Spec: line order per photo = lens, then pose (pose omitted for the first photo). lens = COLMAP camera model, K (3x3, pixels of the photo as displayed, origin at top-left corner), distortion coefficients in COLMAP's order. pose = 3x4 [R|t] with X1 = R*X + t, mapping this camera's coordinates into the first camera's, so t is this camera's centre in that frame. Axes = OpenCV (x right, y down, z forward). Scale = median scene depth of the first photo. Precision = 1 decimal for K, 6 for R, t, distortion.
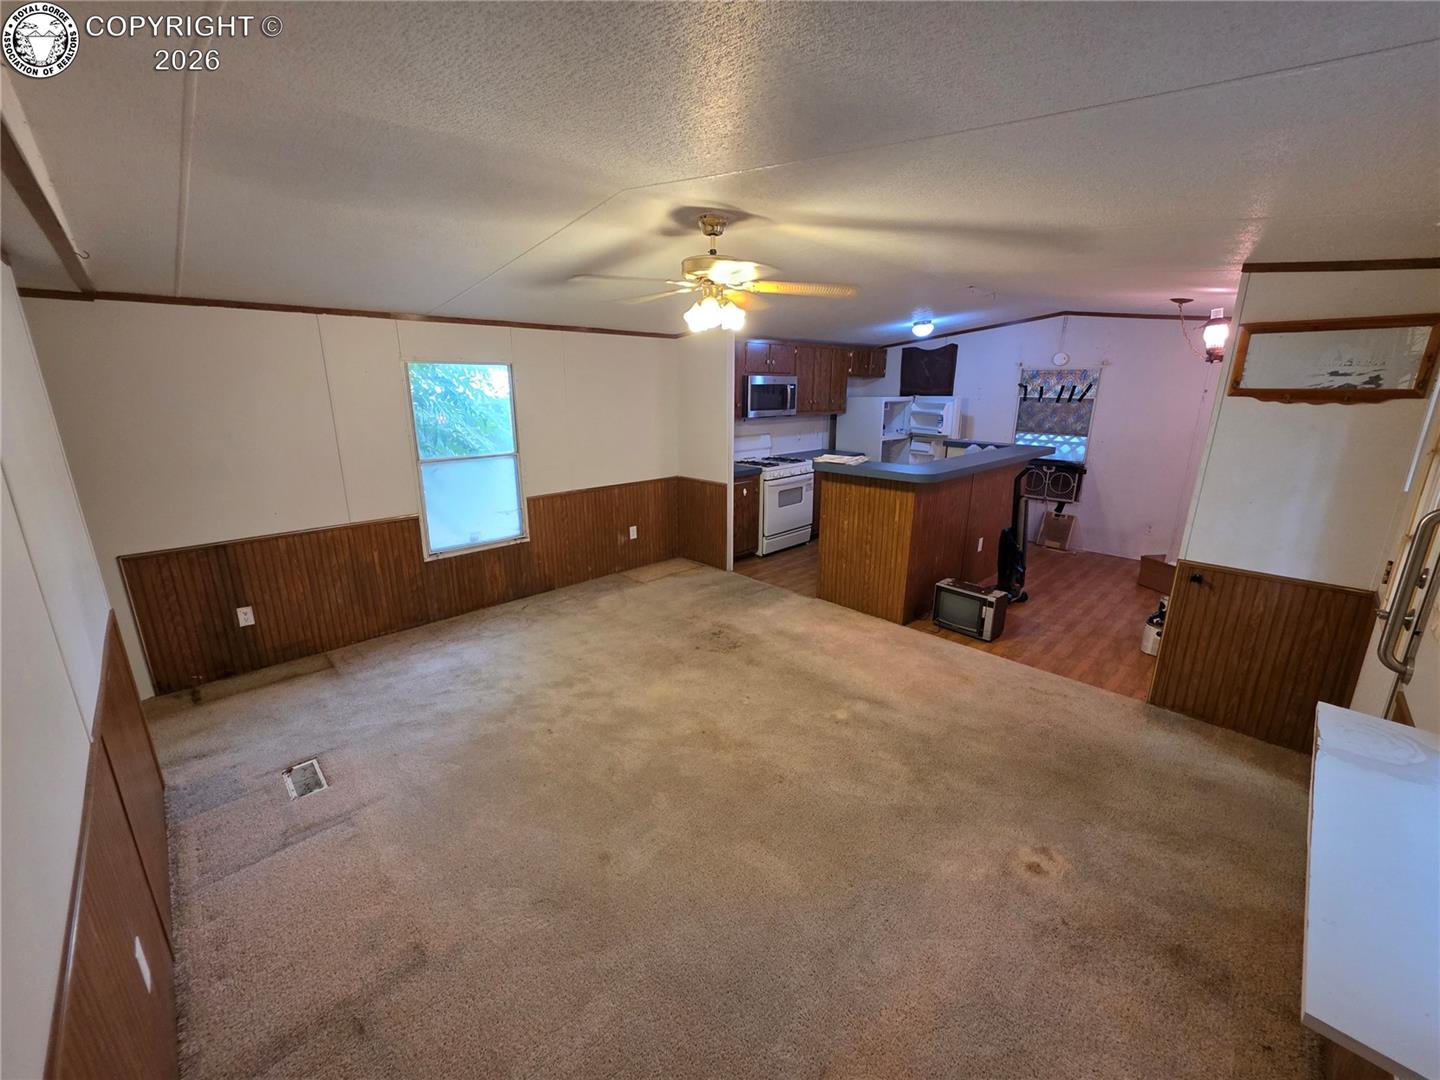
lens RADIAL K [[572.1, 0, 718.5], [0, 572.1, 534.0], [0, 0, 1]] dist [0.003258, 0.000352]
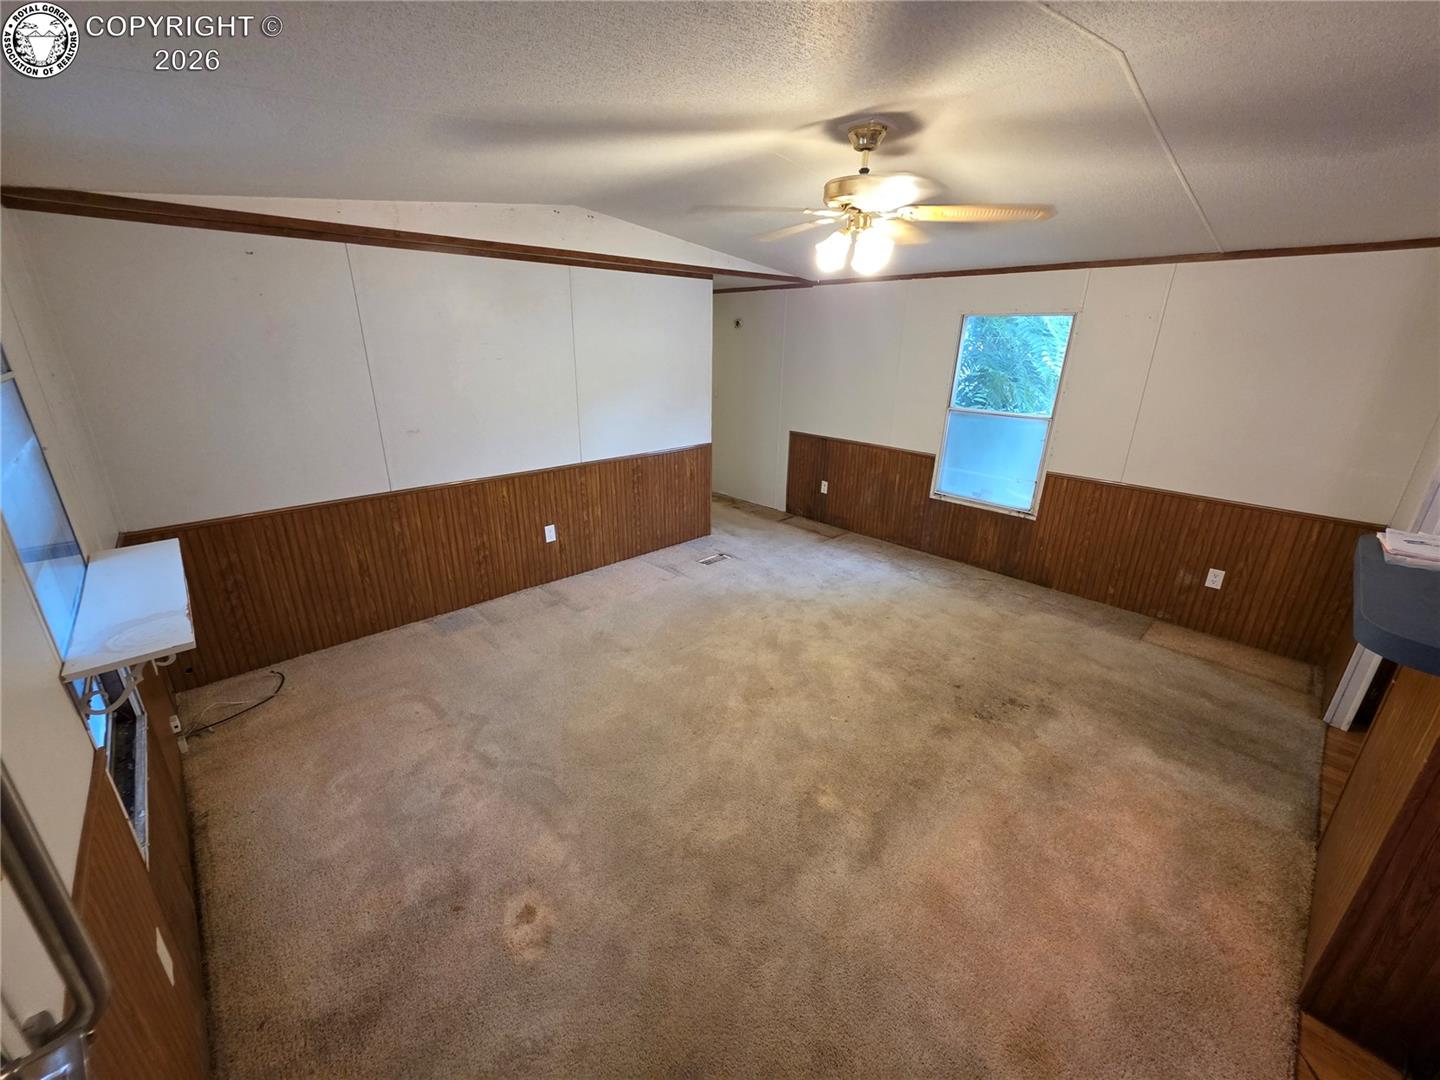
lens RADIAL K [[572.1, 0, 726.3], [0, 572.1, 540.2], [0, 0, 1]] dist [0.003258, 0.000352]
pose [[-0.008596, 0.341723, -0.939761, 0.703102], [-0.264011, 0.905674, 0.331743, -0.174509], [0.964481, 0.250959, 0.082433, 0.649851]]
